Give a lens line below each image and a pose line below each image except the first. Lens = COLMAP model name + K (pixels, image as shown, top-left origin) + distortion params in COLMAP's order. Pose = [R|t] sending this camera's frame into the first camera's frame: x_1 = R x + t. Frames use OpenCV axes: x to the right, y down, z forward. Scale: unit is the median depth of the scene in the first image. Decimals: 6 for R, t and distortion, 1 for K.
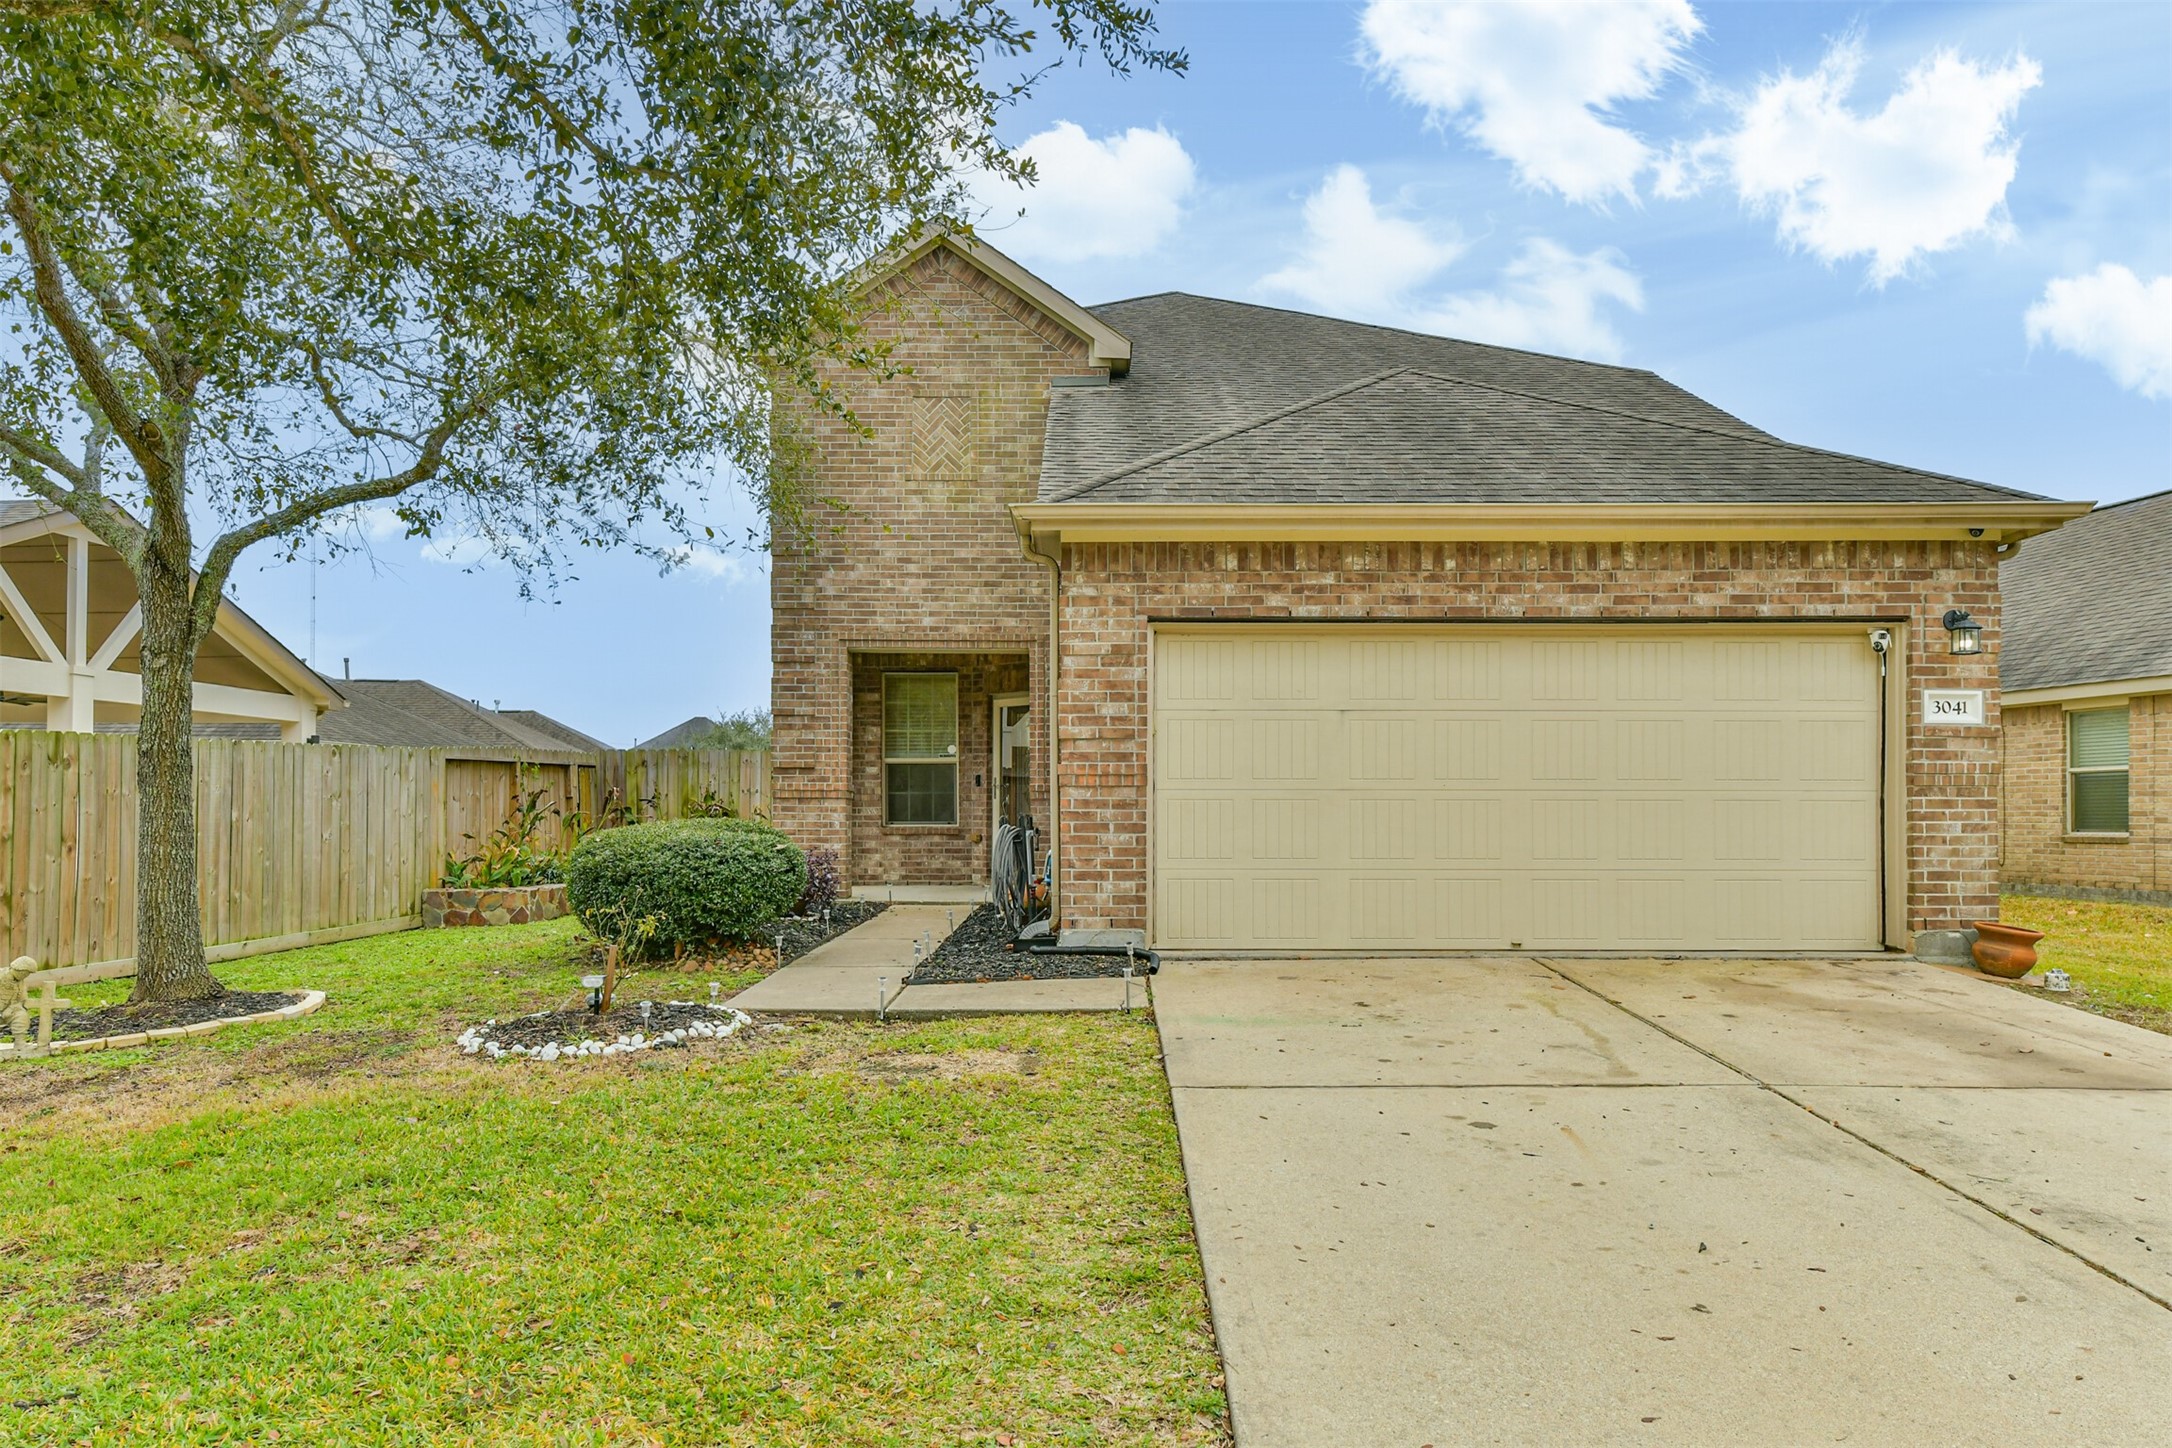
lens RADIAL K [[1487.9, 0, 1112.8], [0, 1487.9, 786.1], [0, 0, 1]] dist [0.006572, 0.001748]
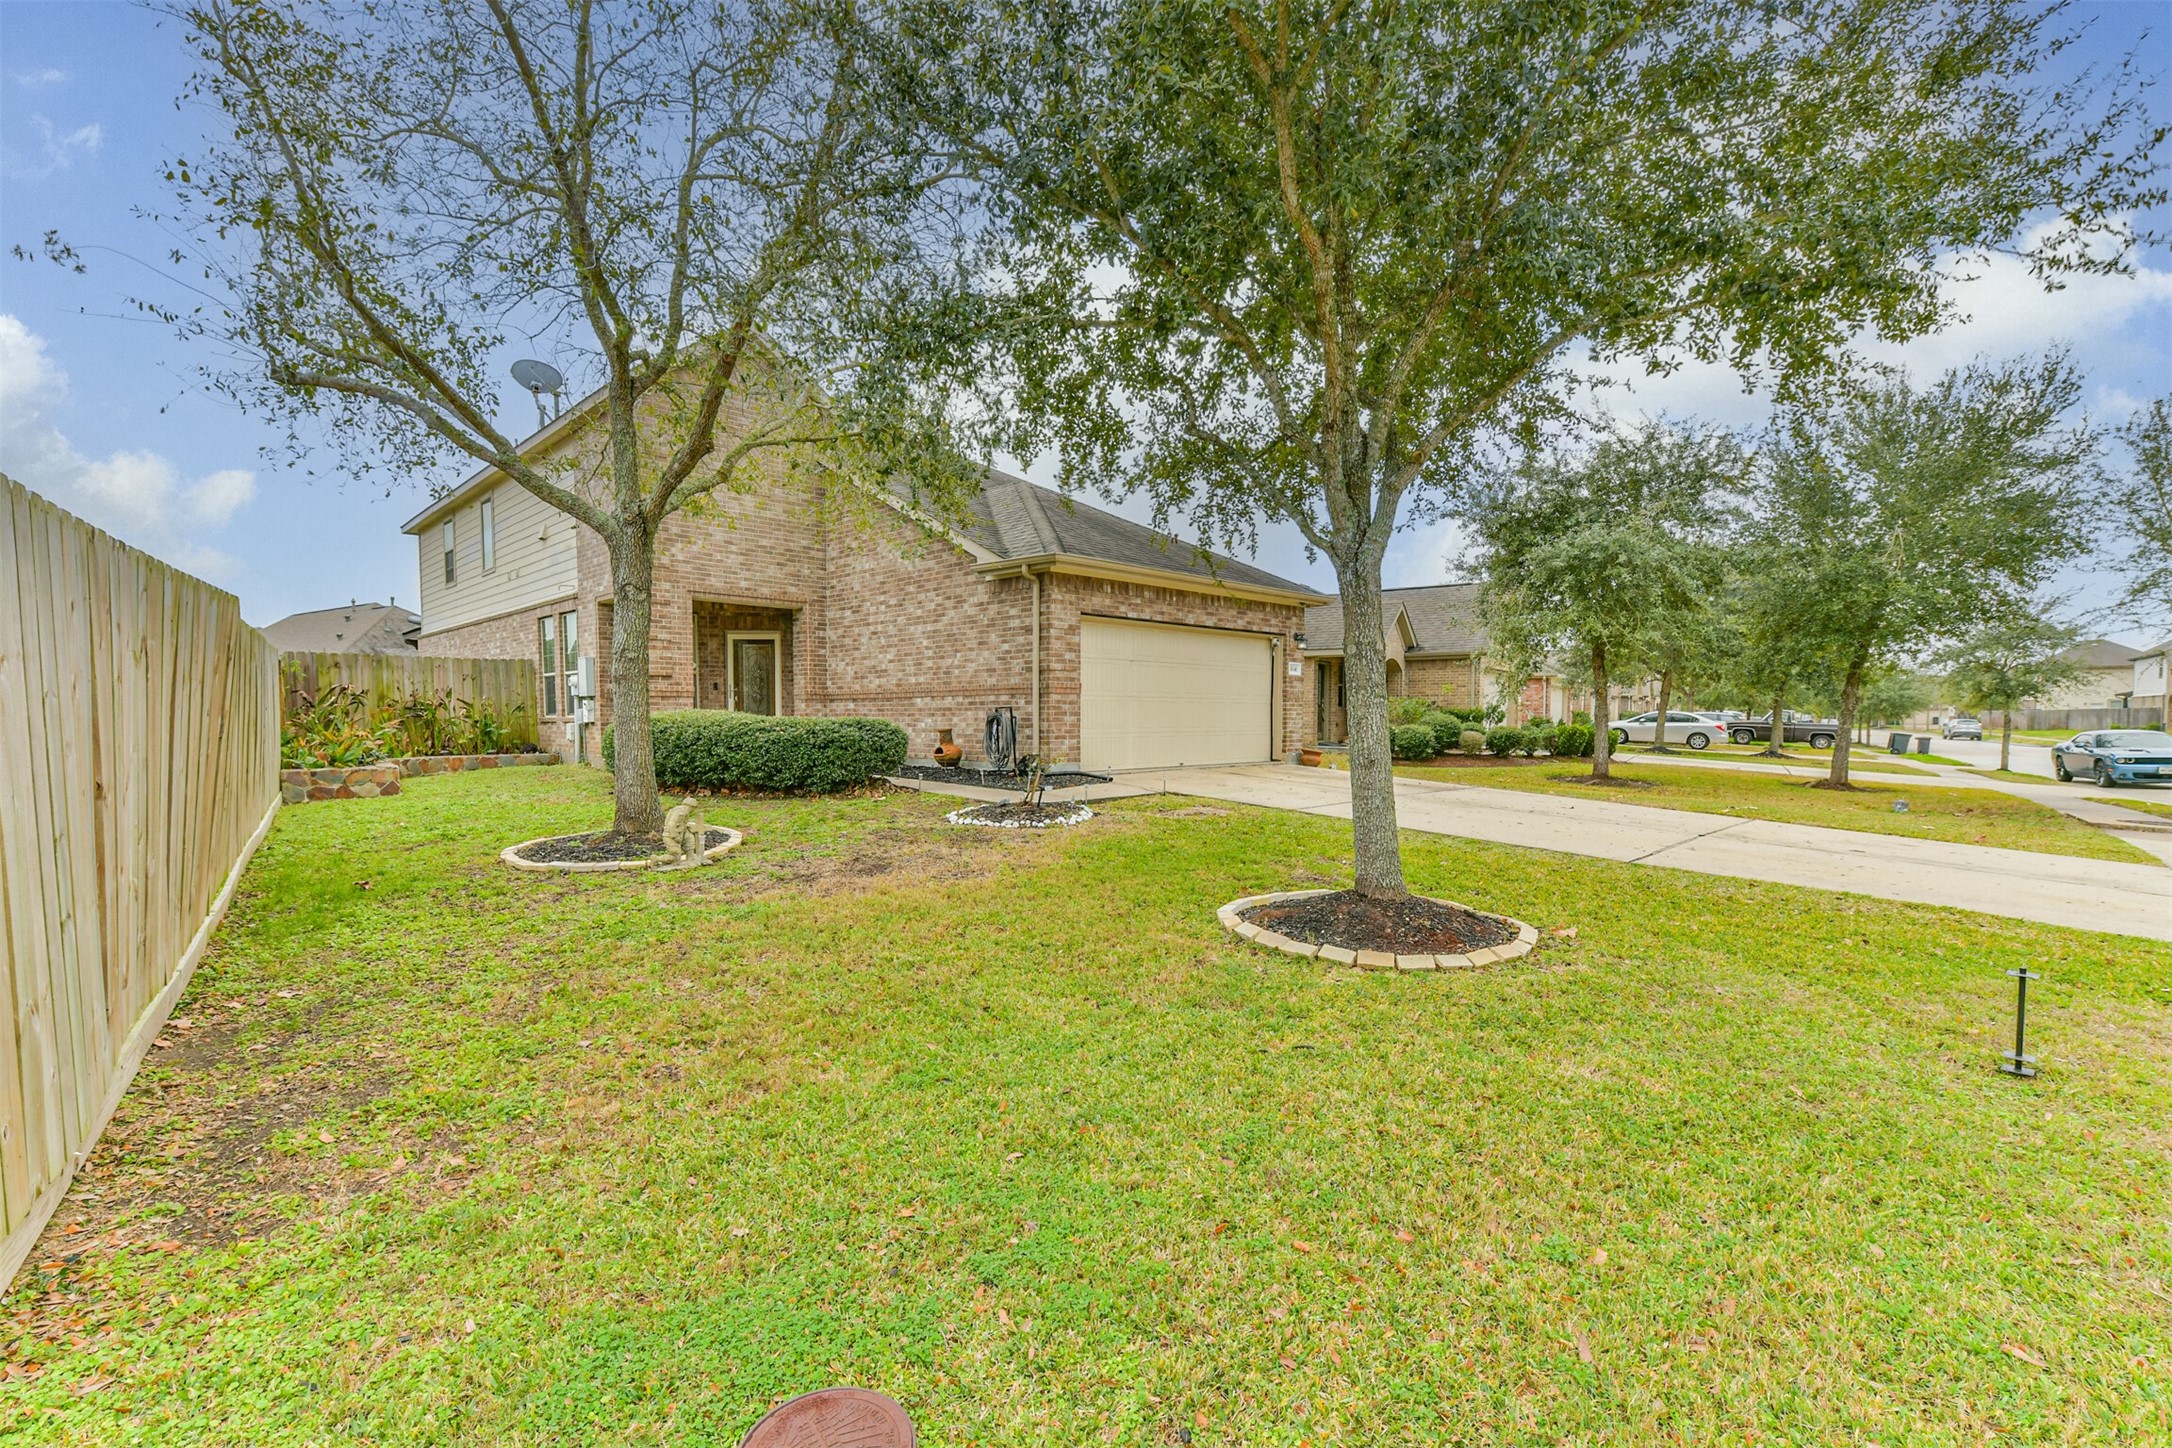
lens RADIAL K [[958.8, 0, 1098.0], [0, 958.8, 745.9], [0, 0, 1]] dist [0.000642, 0.000091]
pose [[0.703120, -0.023208, 0.710692, -0.582099], [-0.014909, 0.998766, 0.047365, 0.005566], [-0.710915, -0.043899, 0.701907, 0.023650]]
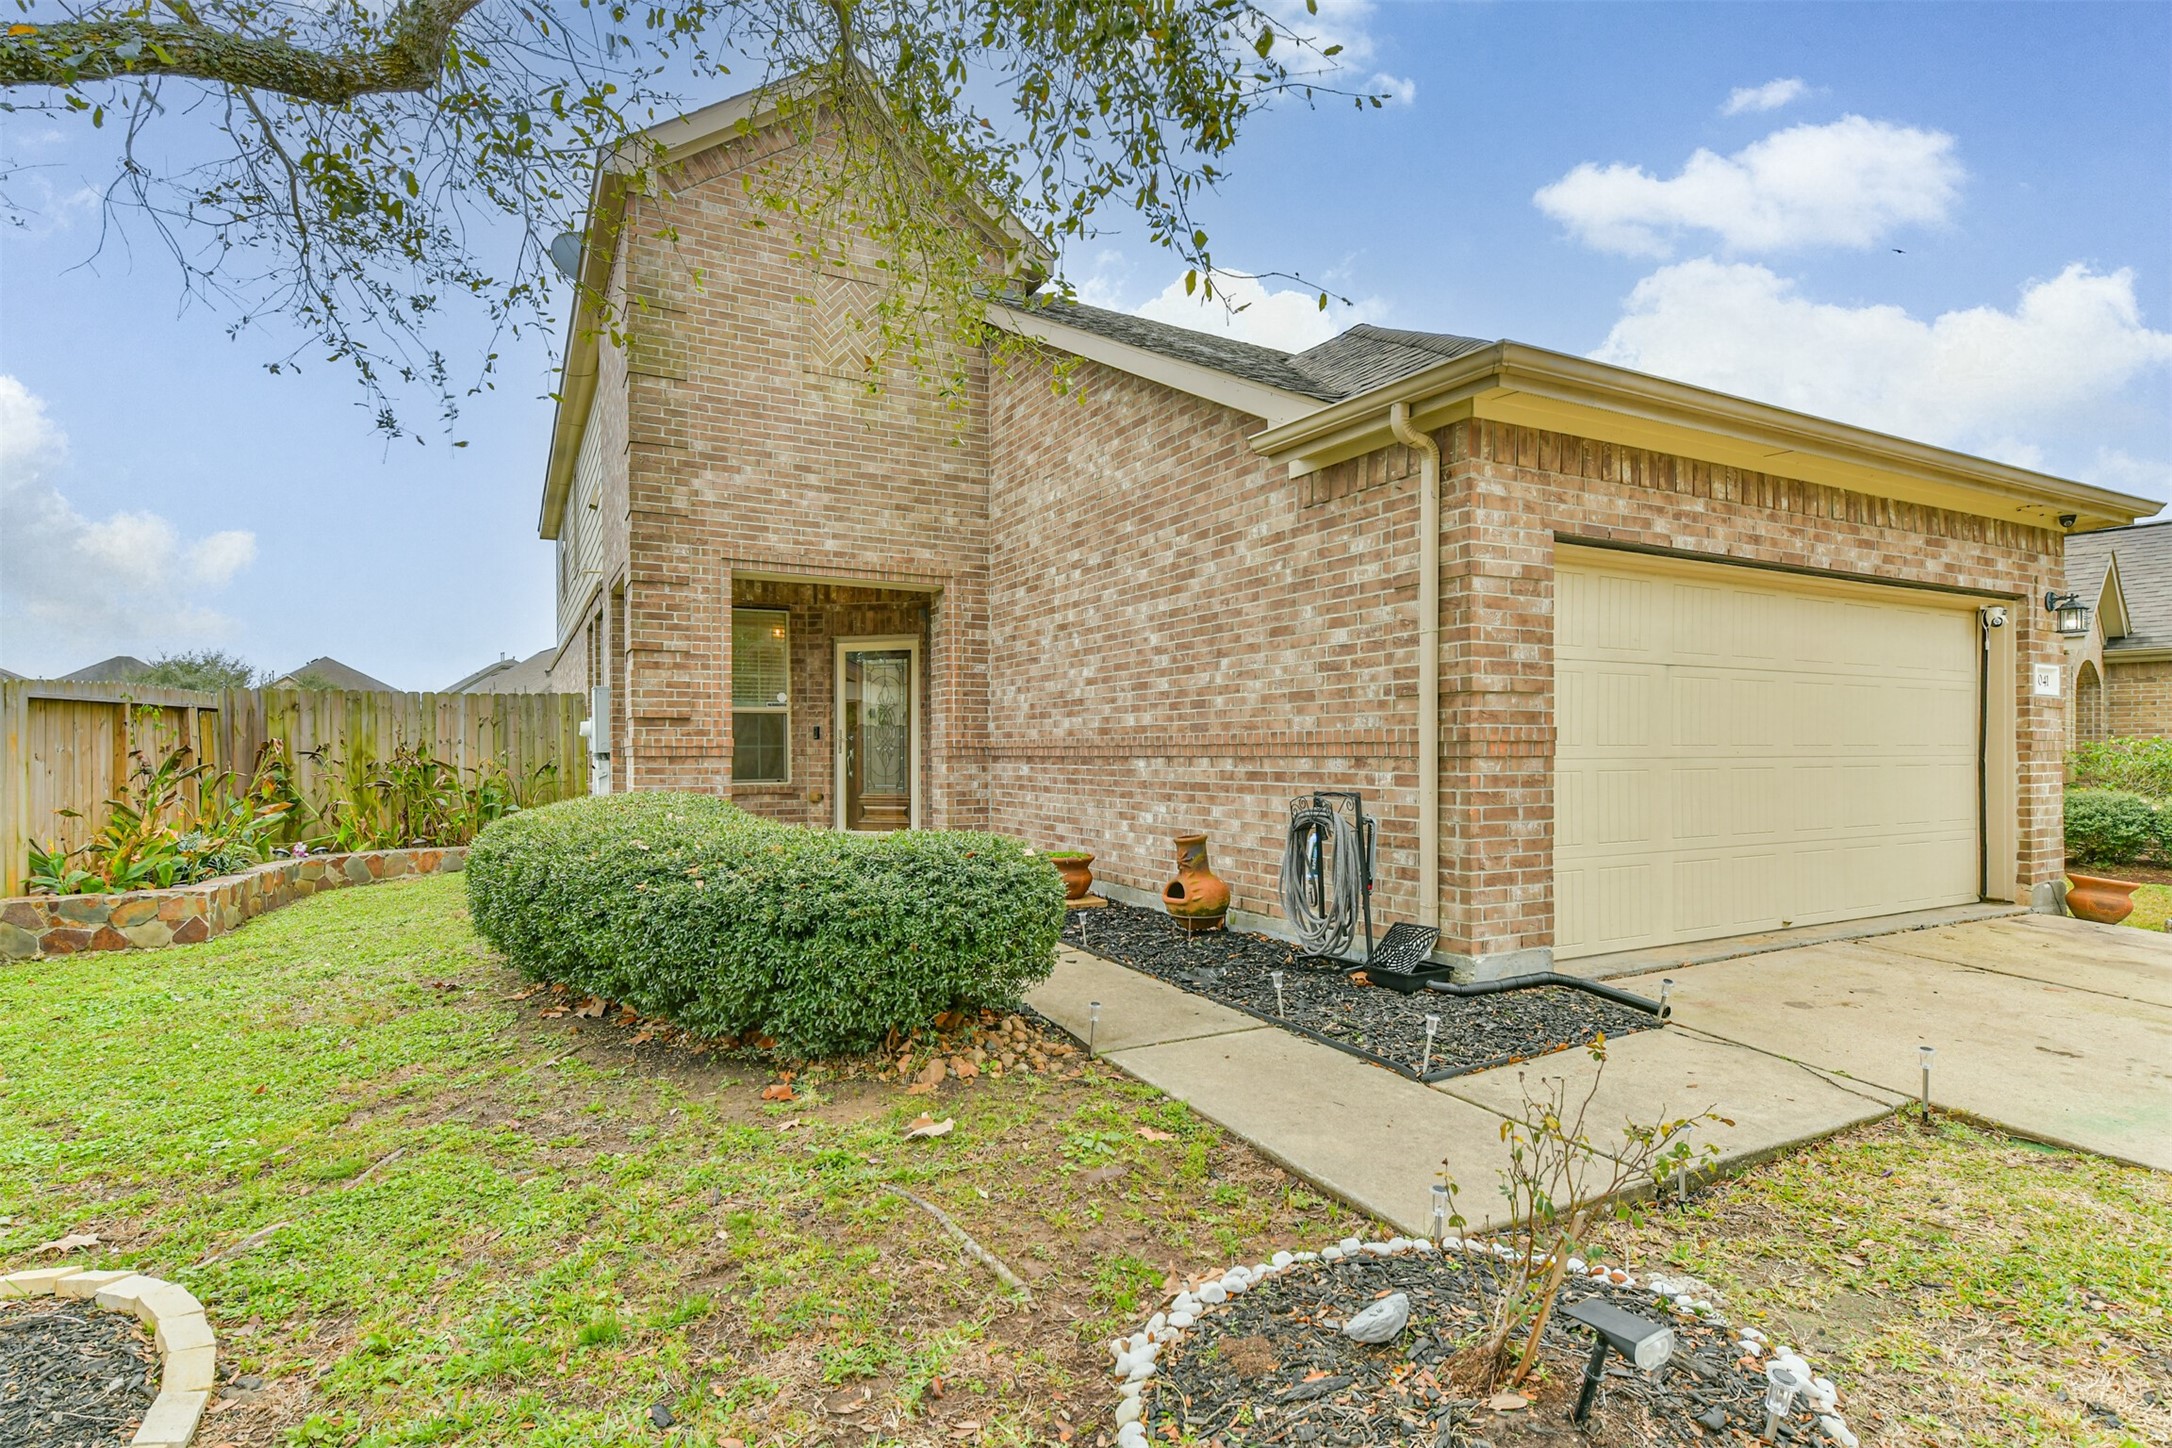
lens RADIAL K [[1071.0, 0, 1074.9], [0, 1071.0, 747.8], [0, 0, 1]] dist [0.003284, -0.000432]
pose [[0.886288, -0.002884, 0.463126, -0.282617], [-0.005957, 0.999827, 0.017627, -0.007969], [-0.463096, -0.018381, 0.886117, 0.400942]]
